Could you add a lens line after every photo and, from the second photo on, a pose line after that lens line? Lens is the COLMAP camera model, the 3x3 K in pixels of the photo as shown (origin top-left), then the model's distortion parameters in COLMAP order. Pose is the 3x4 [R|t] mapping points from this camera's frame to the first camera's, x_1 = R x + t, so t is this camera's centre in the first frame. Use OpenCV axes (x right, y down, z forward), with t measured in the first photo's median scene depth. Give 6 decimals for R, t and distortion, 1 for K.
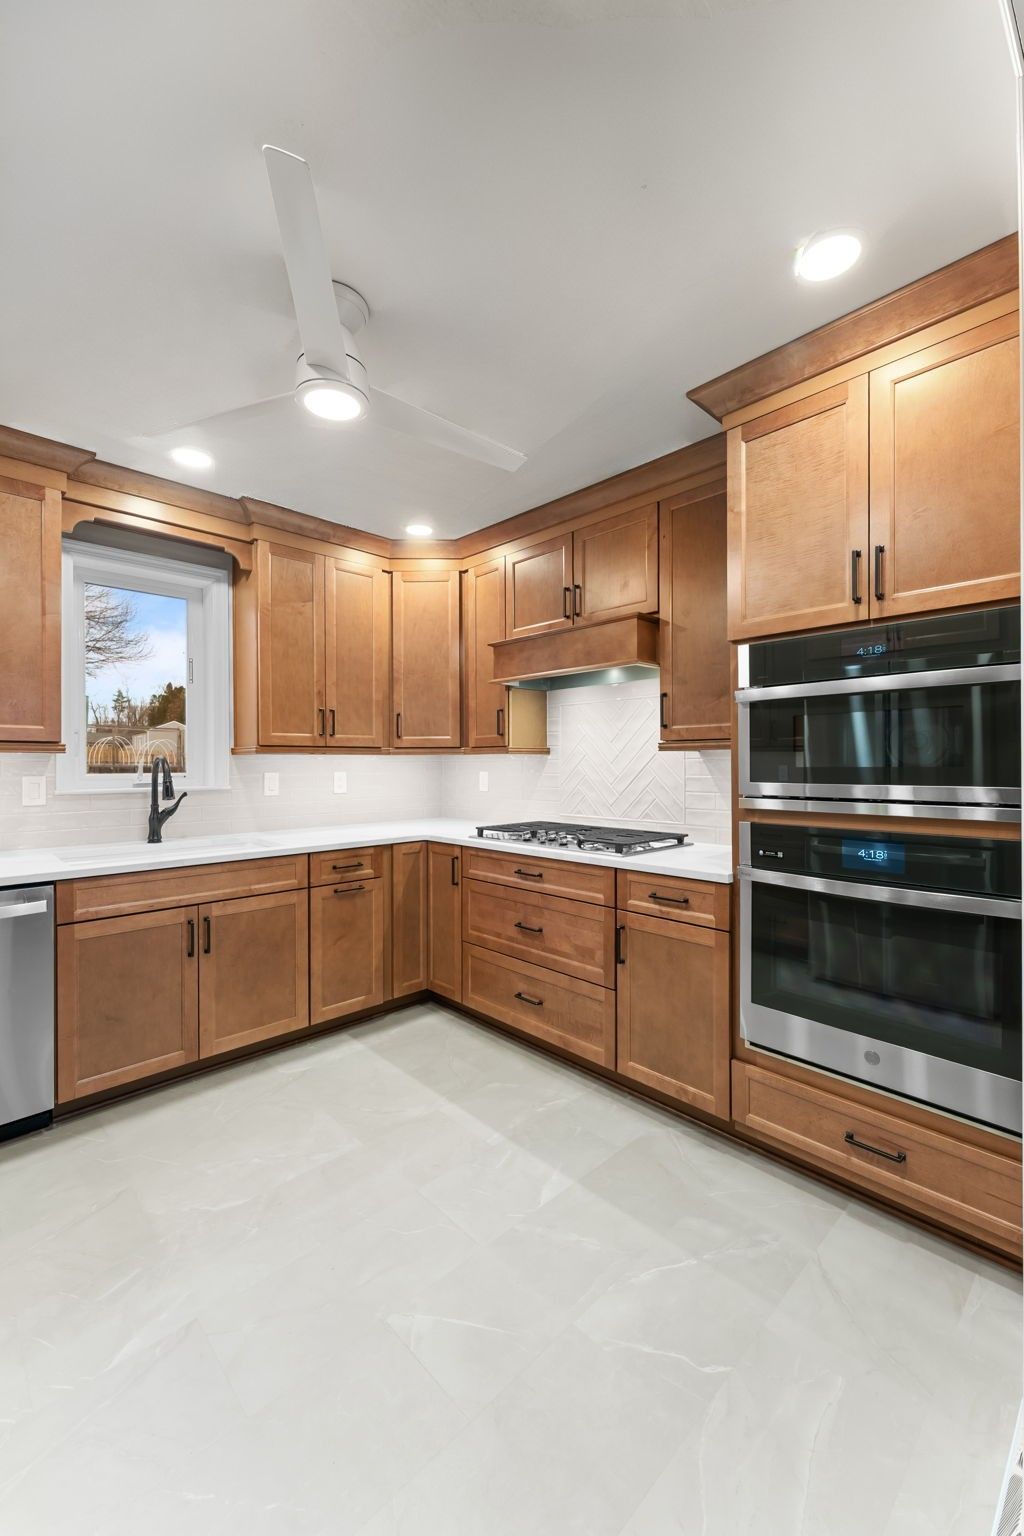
lens RADIAL K [[619.6, 0, 512.9], [0, 619.6, 762.1], [0, 0, 1]] dist [0.000795, -0.000254]
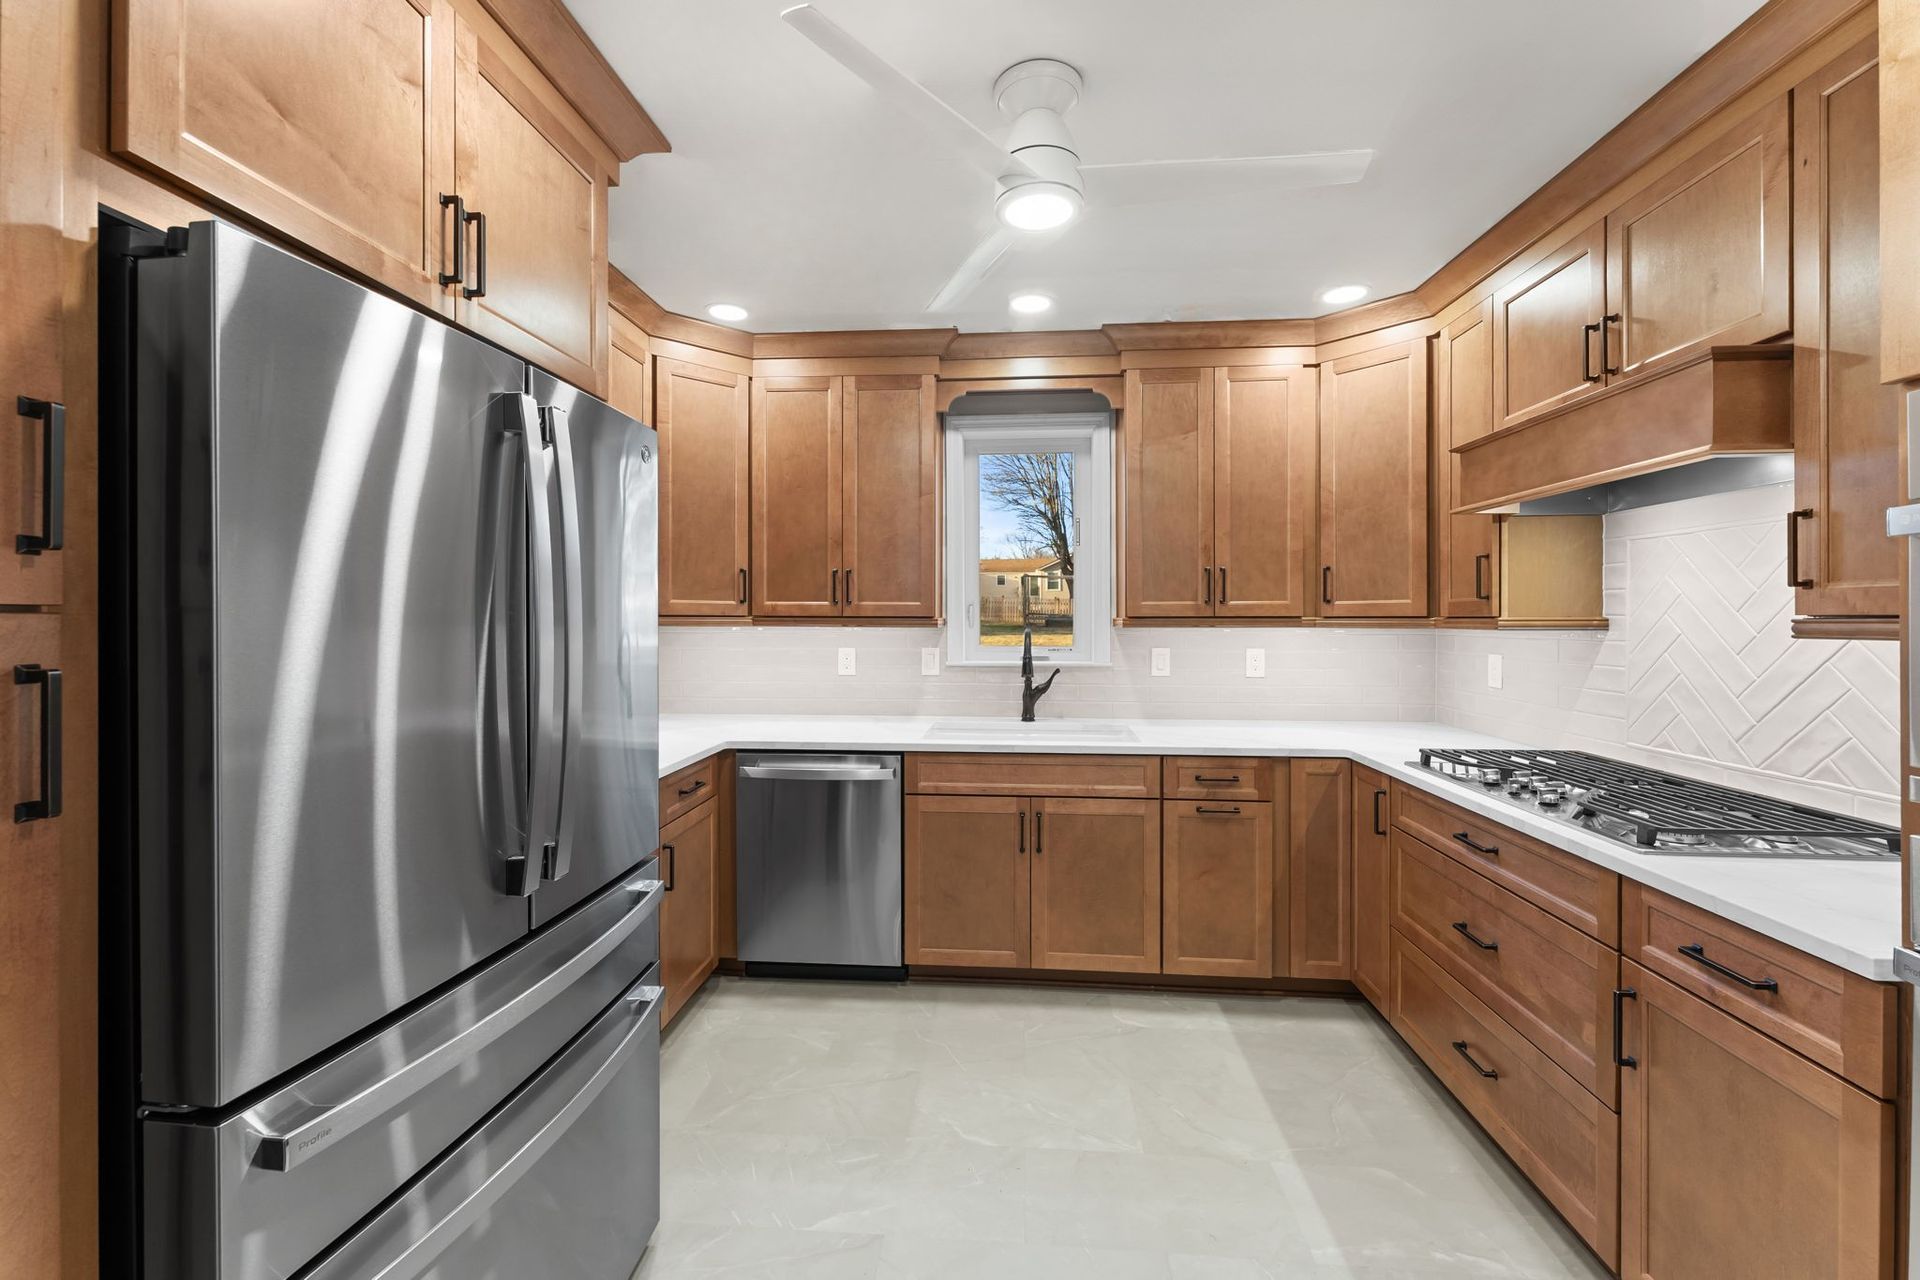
lens RADIAL K [[774.4, 0, 956.4], [0, 774.4, 617.1], [0, 0, 1]] dist [0.000795, -0.000254]
pose [[0.659732, 0.003106, -0.751495, 0.243611], [-0.001301, 0.999995, 0.002991, -0.032393], [0.751500, -0.000996, 0.659733, 0.155265]]
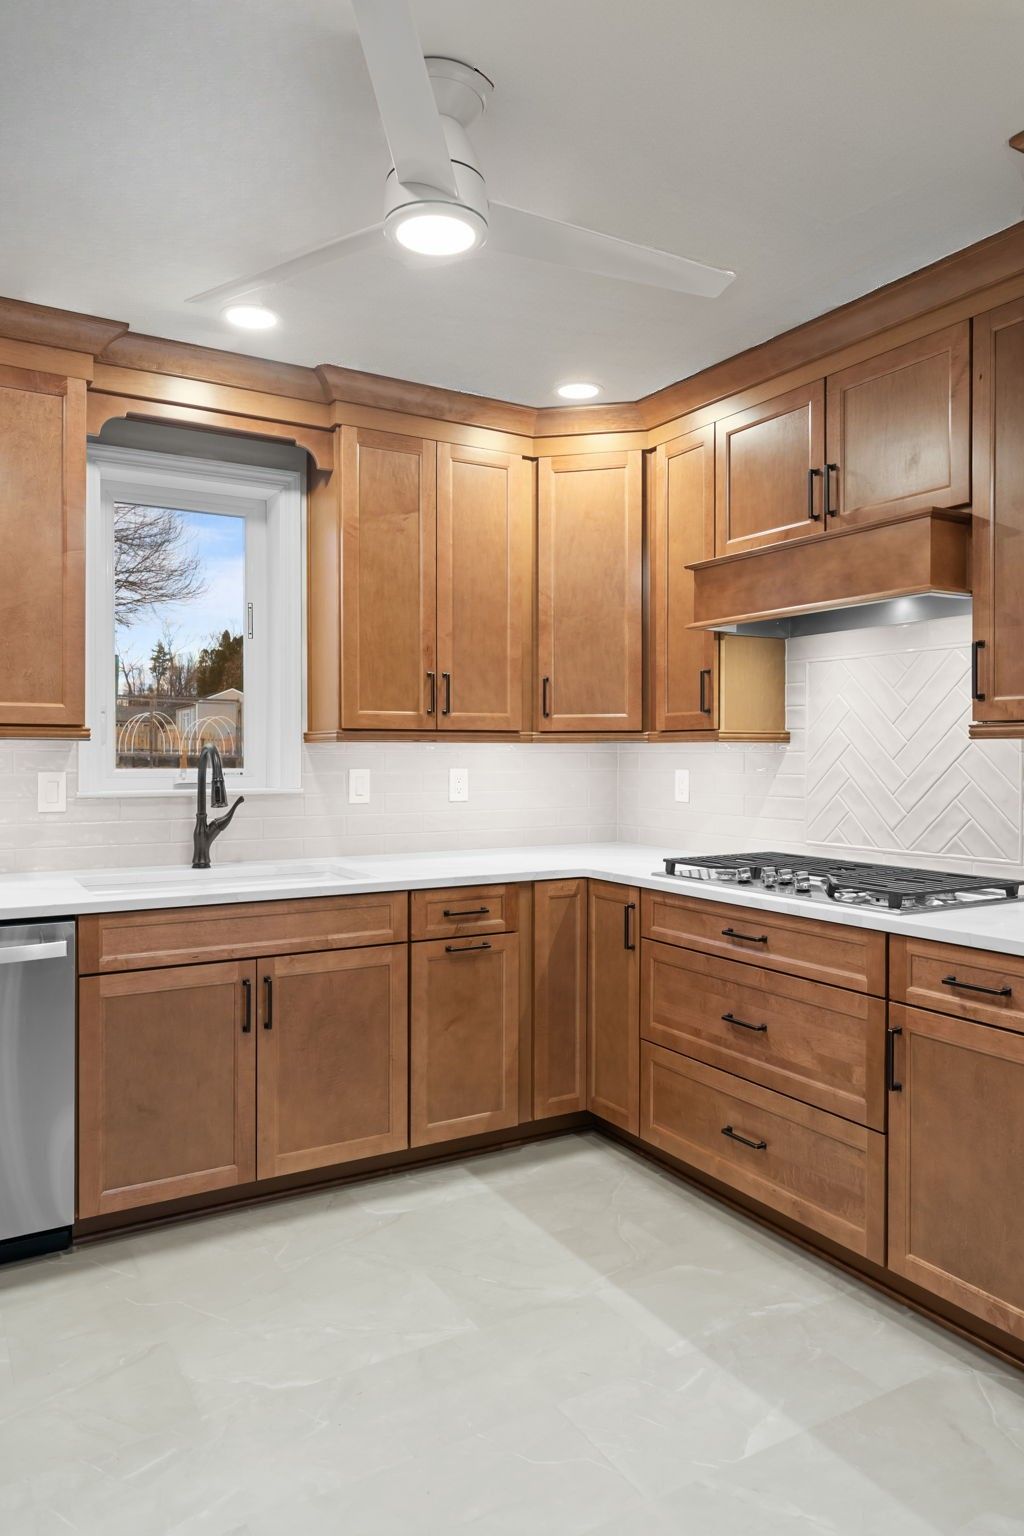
lens RADIAL K [[1026.3, 0, 515.1], [0, 1026.3, 752.3], [0, 0, 1]] dist [0.002744, -0.003314]
pose [[0.973336, 0.004830, -0.229333, 0.035507], [-0.004682, 0.999988, 0.001189, -0.004089], [0.229336, -0.000084, 0.973347, -0.051943]]
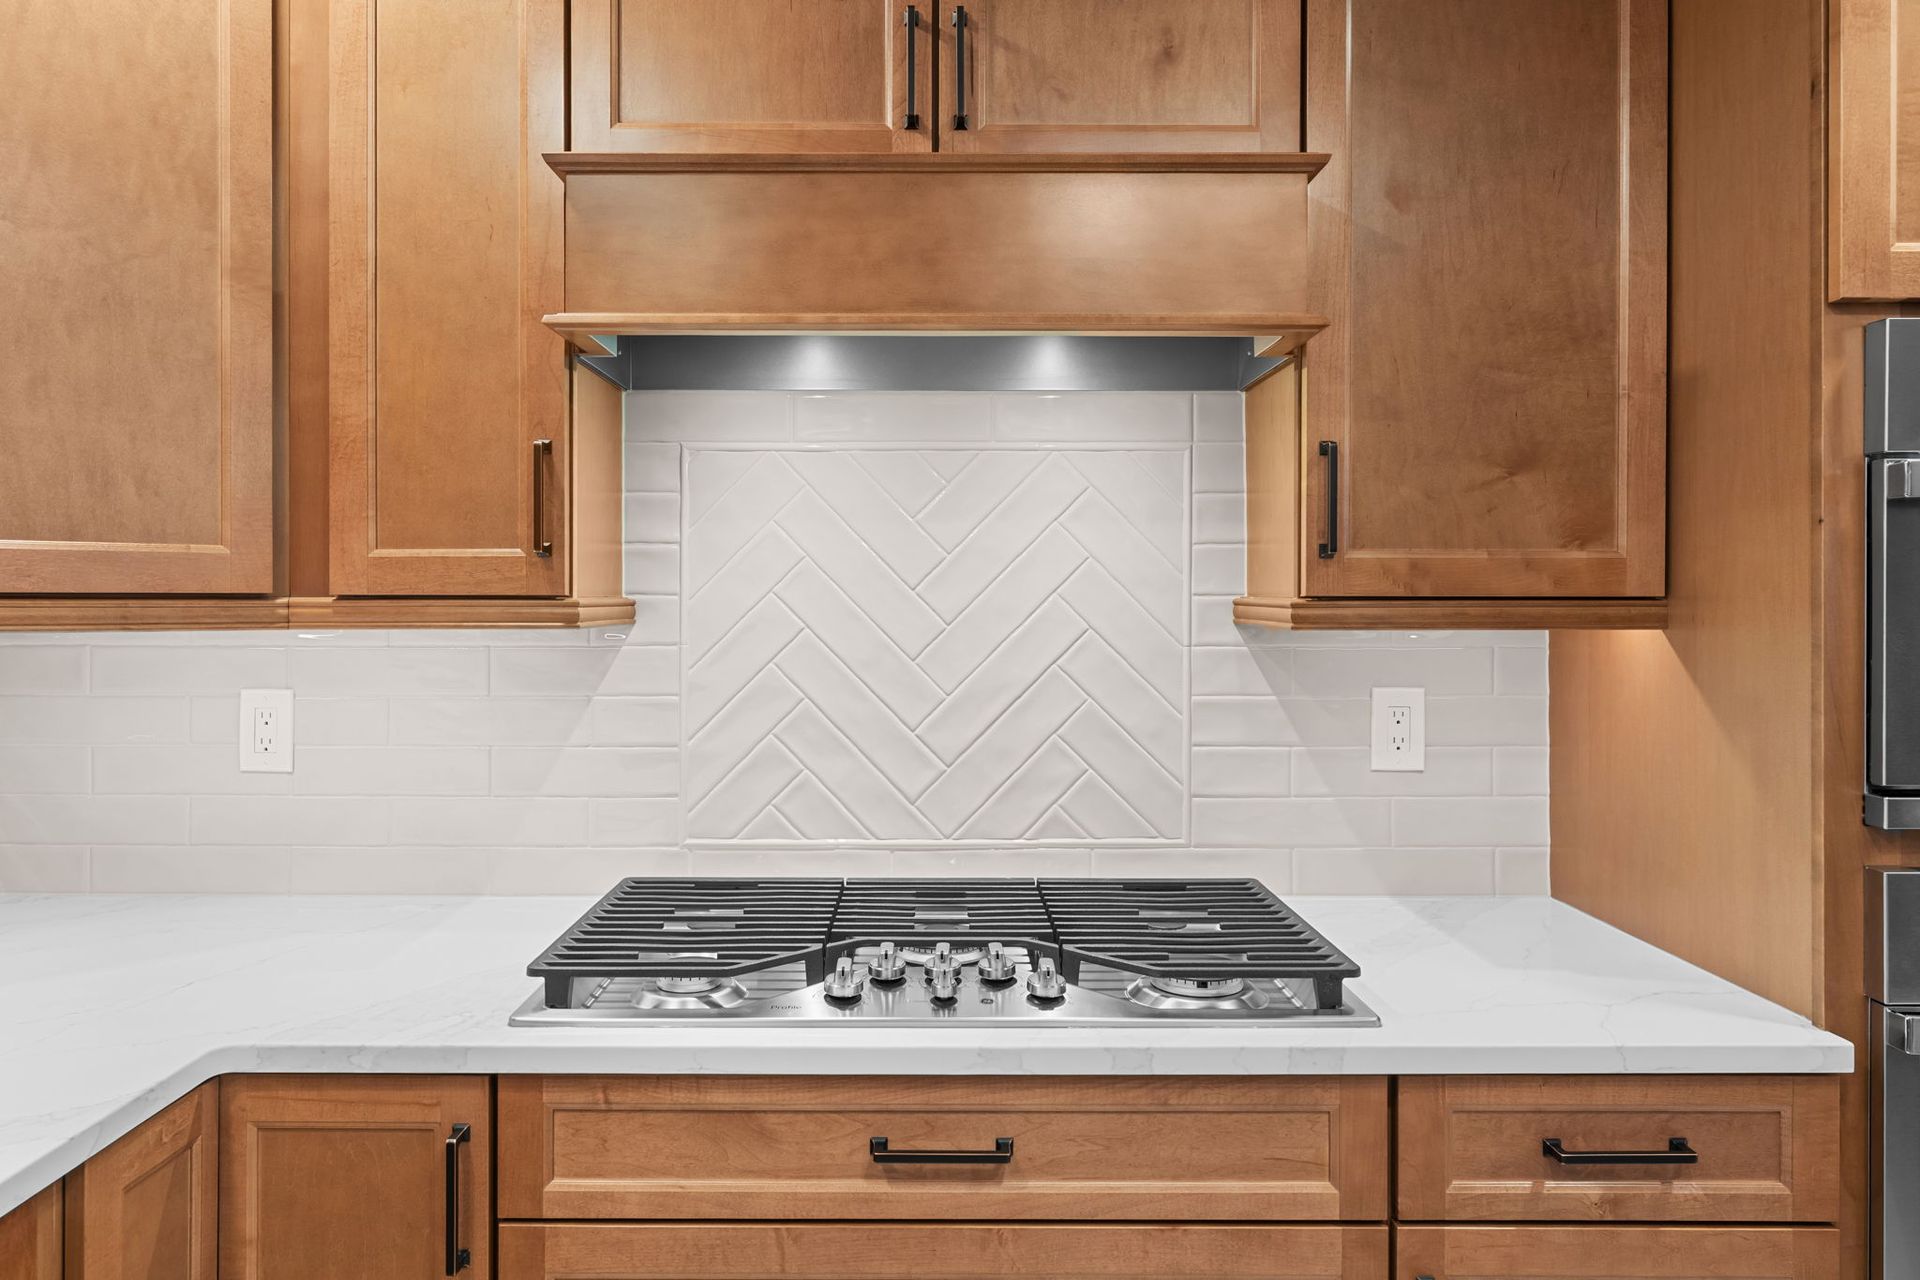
lens RADIAL K [[1275.5, 0, 927.5], [0, 1275.5, 607.5], [0, 0, 1]] dist [-0.000626, -0.000798]
pose [[0.692967, 0.001349, 0.720968, -0.323903], [-0.004600, 0.999986, 0.002551, -0.028181], [-0.720954, -0.005084, 0.692964, 0.656498]]
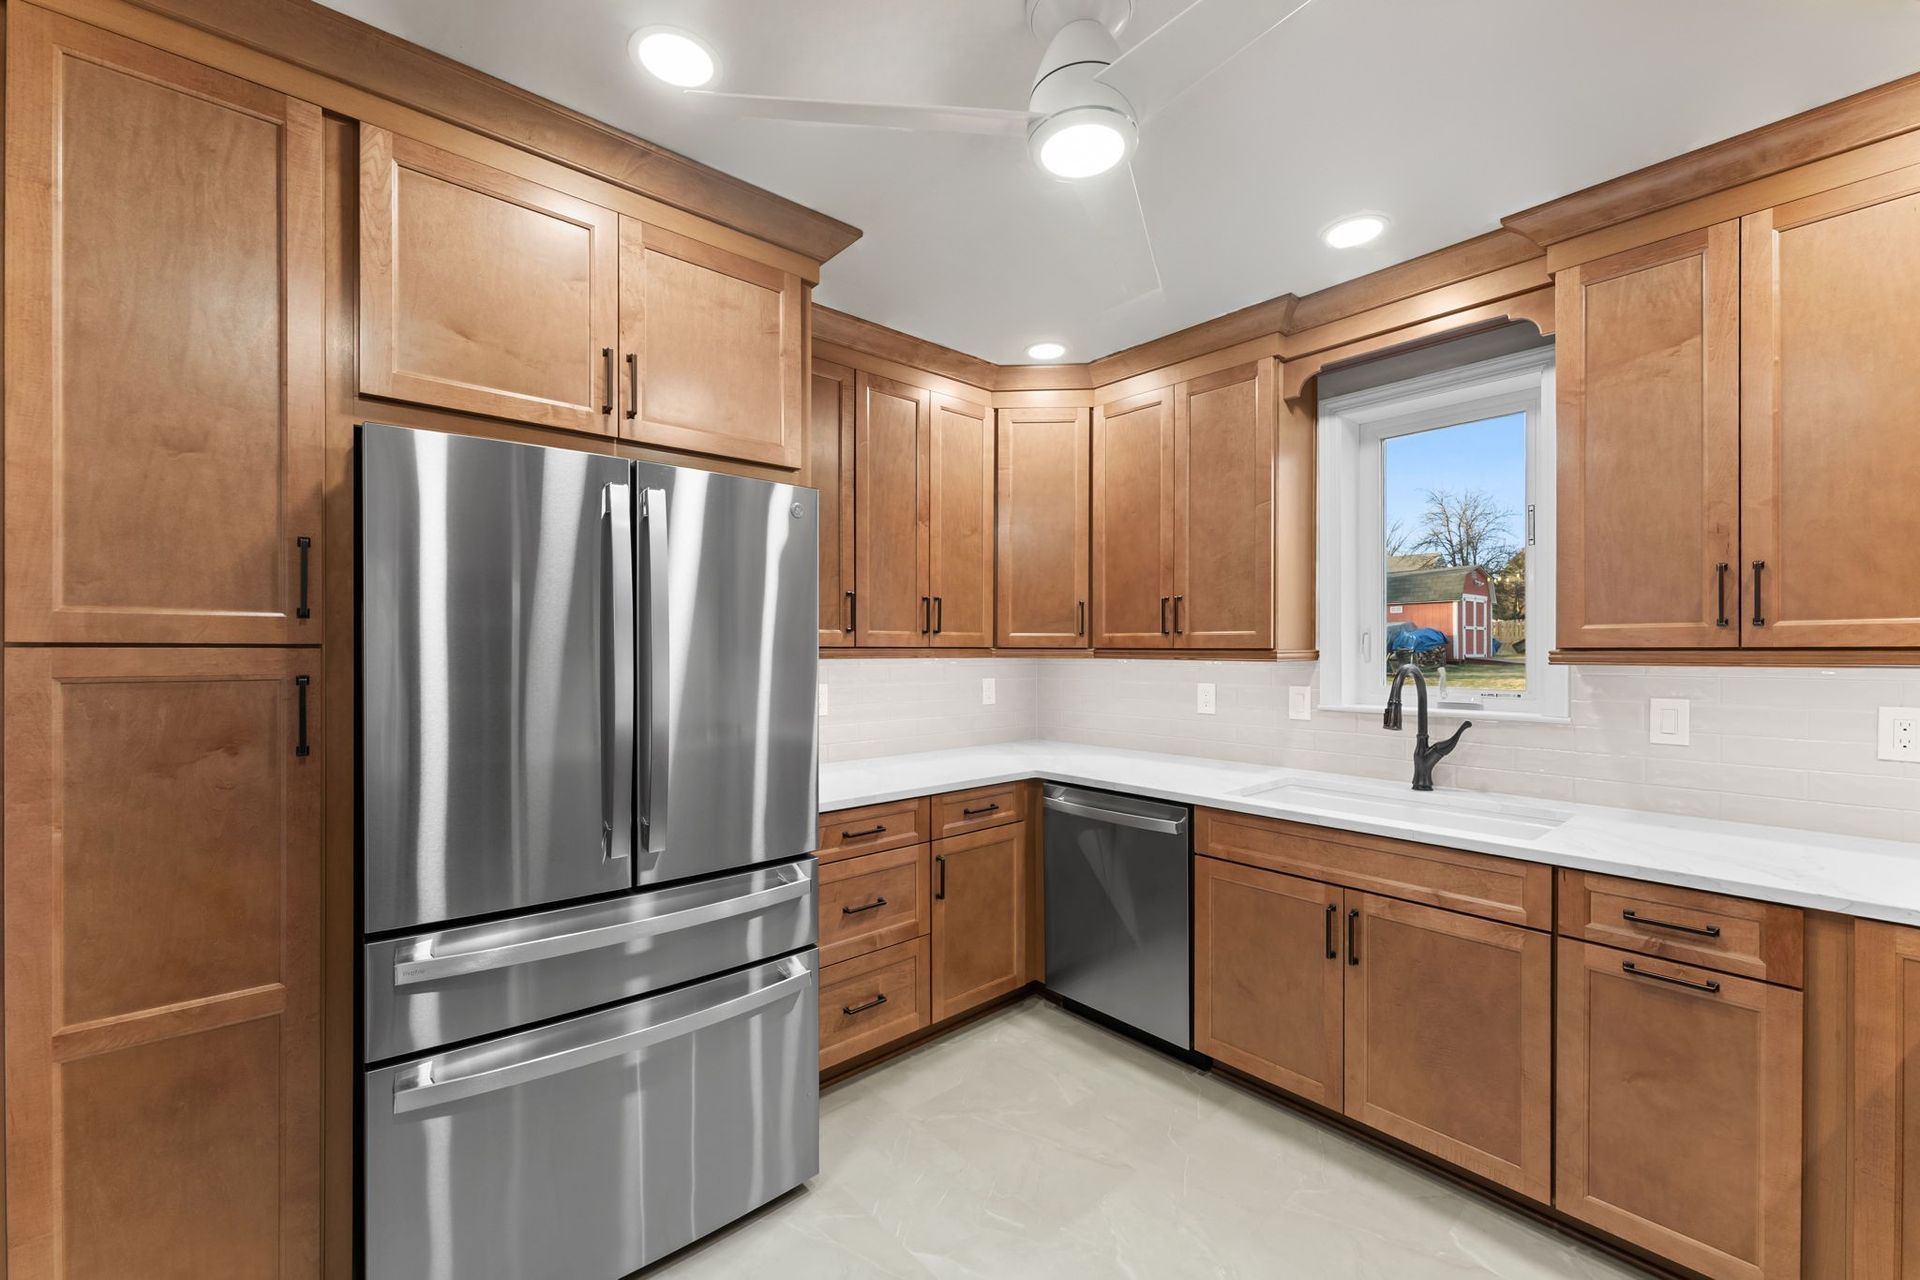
lens RADIAL K [[774.4, 0, 959.2], [0, 774.4, 648.6], [0, 0, 1]] dist [0.000795, -0.000254]
pose [[-0.049748, 0.002474, -0.998759, 0.329373], [0.001379, 0.999996, 0.002408, -0.032368], [0.998761, -0.001258, -0.049751, 0.558301]]
